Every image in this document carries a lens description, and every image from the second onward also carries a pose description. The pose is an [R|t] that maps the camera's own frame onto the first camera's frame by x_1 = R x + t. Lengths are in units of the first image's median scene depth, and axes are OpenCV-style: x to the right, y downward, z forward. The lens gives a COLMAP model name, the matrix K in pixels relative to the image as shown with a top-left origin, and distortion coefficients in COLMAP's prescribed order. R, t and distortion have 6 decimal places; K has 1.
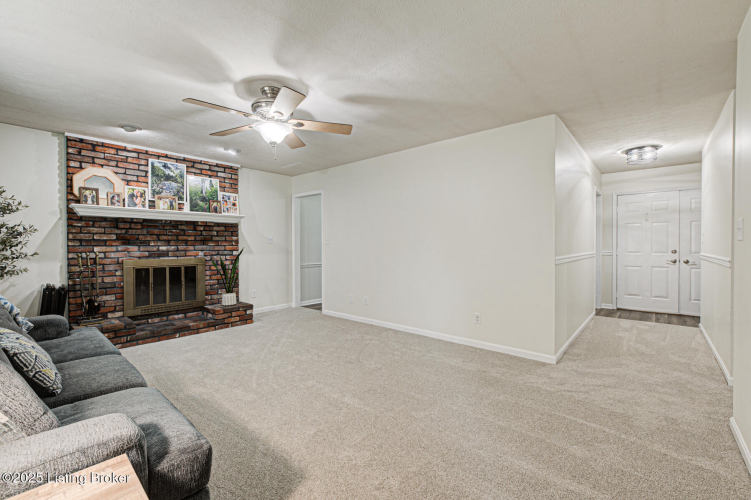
lens RADIAL K [[319.6, 0, 376.9], [0, 319.6, 248.5], [0, 0, 1]] dist [-0.004017, 0.000032]
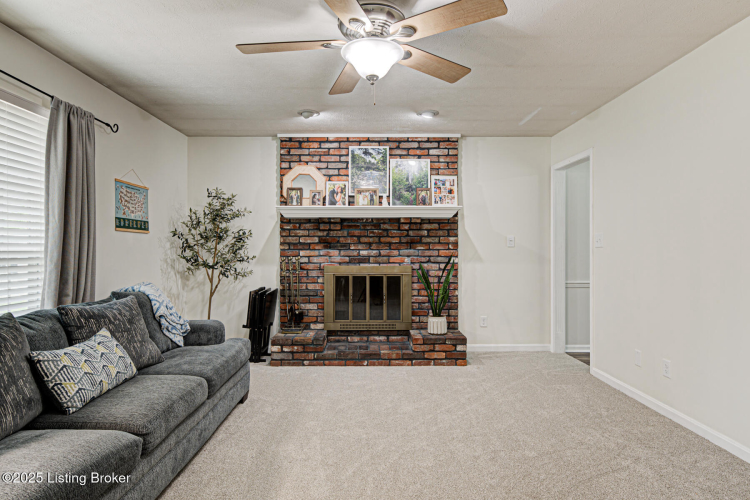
lens RADIAL K [[425.7, 0, 373.9], [0, 425.7, 249.1], [0, 0, 1]] dist [0.006962, 0.002619]
pose [[0.663619, 0.001069, -0.748070, 0.173455], [-0.008979, 0.999938, -0.006537, -0.003016], [0.748017, 0.011055, 0.663588, 0.301830]]
